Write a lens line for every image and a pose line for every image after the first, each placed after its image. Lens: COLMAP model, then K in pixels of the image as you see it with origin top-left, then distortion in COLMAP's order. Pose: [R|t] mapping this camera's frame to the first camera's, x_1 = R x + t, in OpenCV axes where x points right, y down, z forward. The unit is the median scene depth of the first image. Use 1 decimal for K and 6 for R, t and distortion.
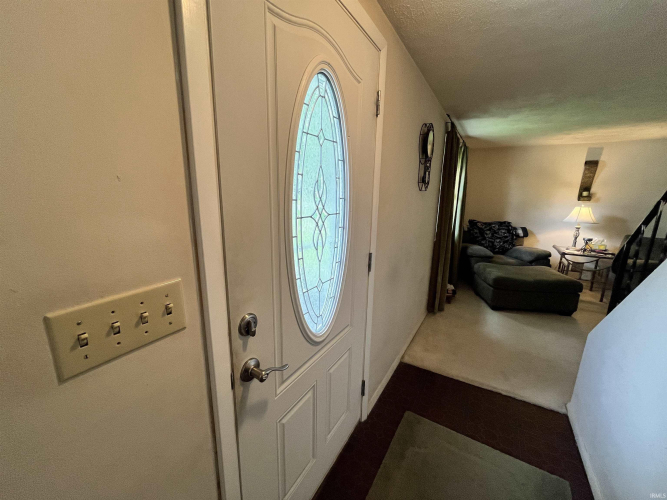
lens RADIAL K [[272.7, 0, 332.1], [0, 272.7, 251.3], [0, 0, 1]] dist [-0.002478, -0.000421]
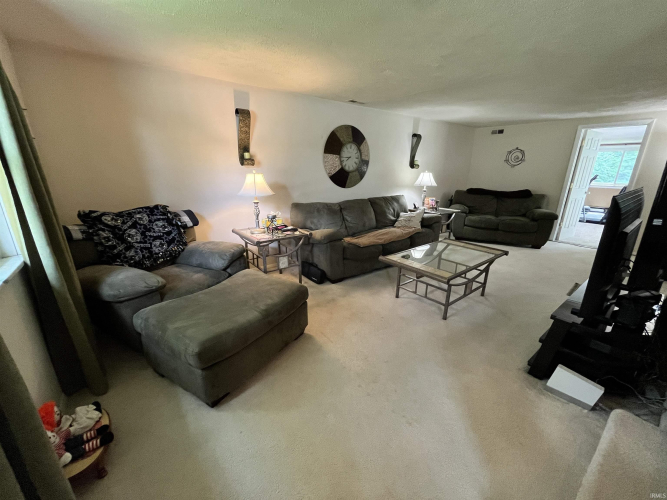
lens RADIAL K [[272.7, 0, 332.1], [0, 272.7, 251.3], [0, 0, 1]] dist [-0.002478, -0.000421]
pose [[0.370757, -0.289445, 0.882474, 0.270417], [0.189694, 0.953764, 0.233131, -0.087755], [-0.909151, 0.080965, 0.408521, 0.490565]]
